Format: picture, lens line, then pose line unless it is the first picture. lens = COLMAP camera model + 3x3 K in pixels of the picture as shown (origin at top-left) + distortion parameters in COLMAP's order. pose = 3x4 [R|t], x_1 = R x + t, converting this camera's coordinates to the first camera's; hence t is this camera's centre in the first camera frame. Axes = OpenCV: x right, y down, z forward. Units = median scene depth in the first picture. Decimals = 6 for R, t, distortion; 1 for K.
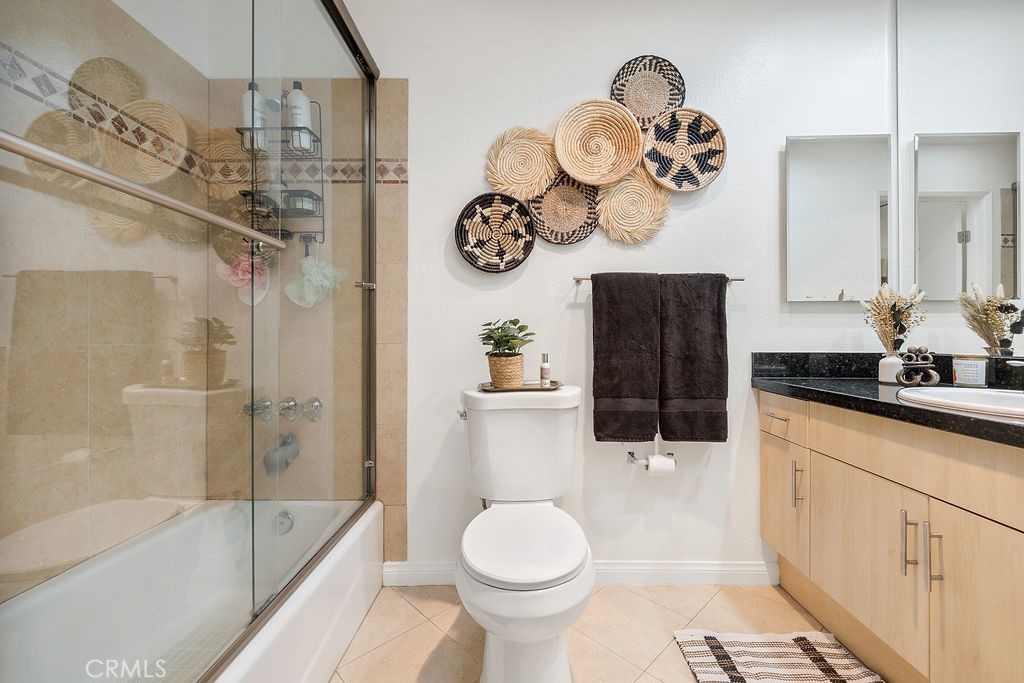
lens RADIAL K [[440.6, 0, 512.7], [0, 440.6, 336.7], [0, 0, 1]] dist [0.000251, -0.000164]
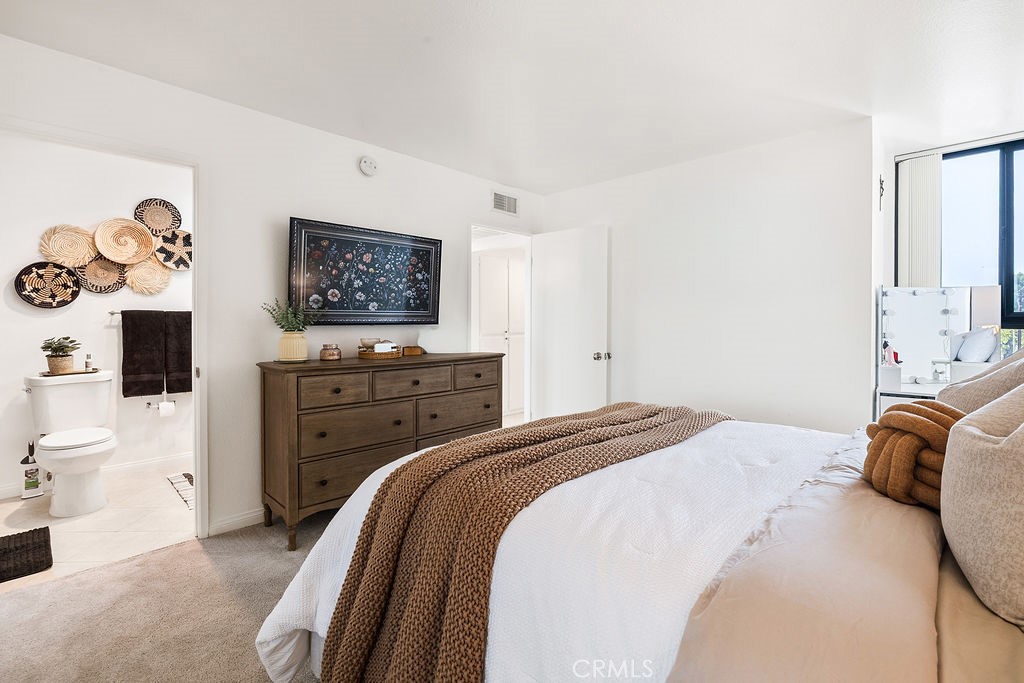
lens RADIAL K [[468.8, 0, 514.1], [0, 468.8, 323.0], [0, 0, 1]] dist [-0.000980, -0.000336]
pose [[0.682793, -0.003929, 0.730601, -0.135285], [0.000260, 0.999987, 0.005135, -0.096813], [-0.730612, -0.003316, 0.682785, -1.571668]]
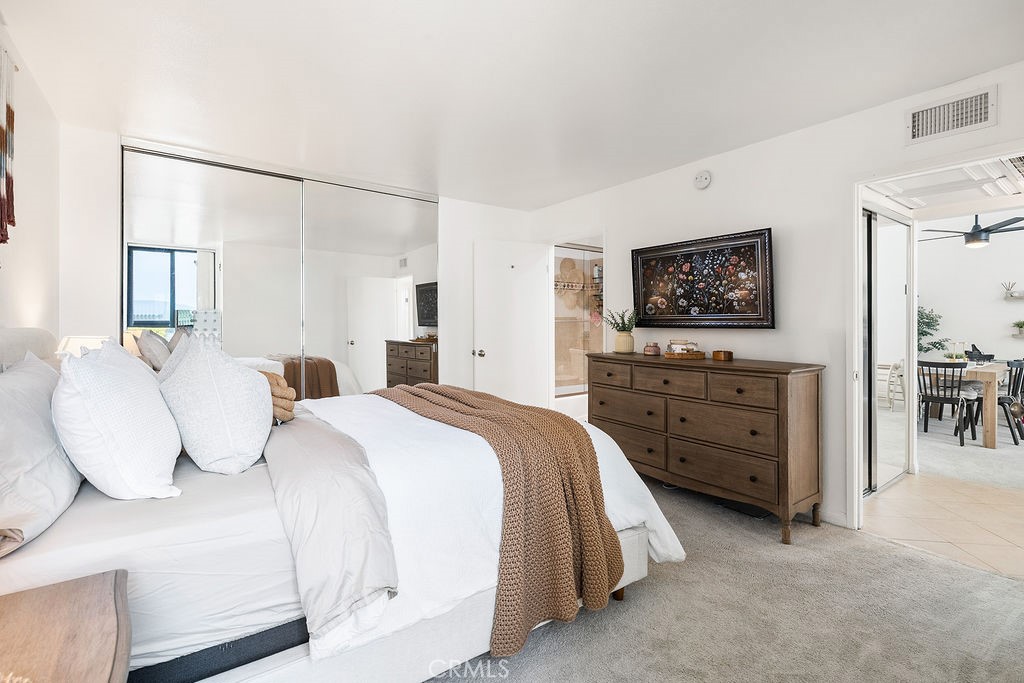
lens RADIAL K [[468.8, 0, 514.1], [0, 468.8, 323.0], [0, 0, 1]] dist [-0.000980, -0.000336]
pose [[0.603318, 0.000097, -0.797501, 1.932078], [-0.000043, 1.000000, 0.000089, -0.101324], [0.797501, -0.000020, 0.603318, -1.719396]]
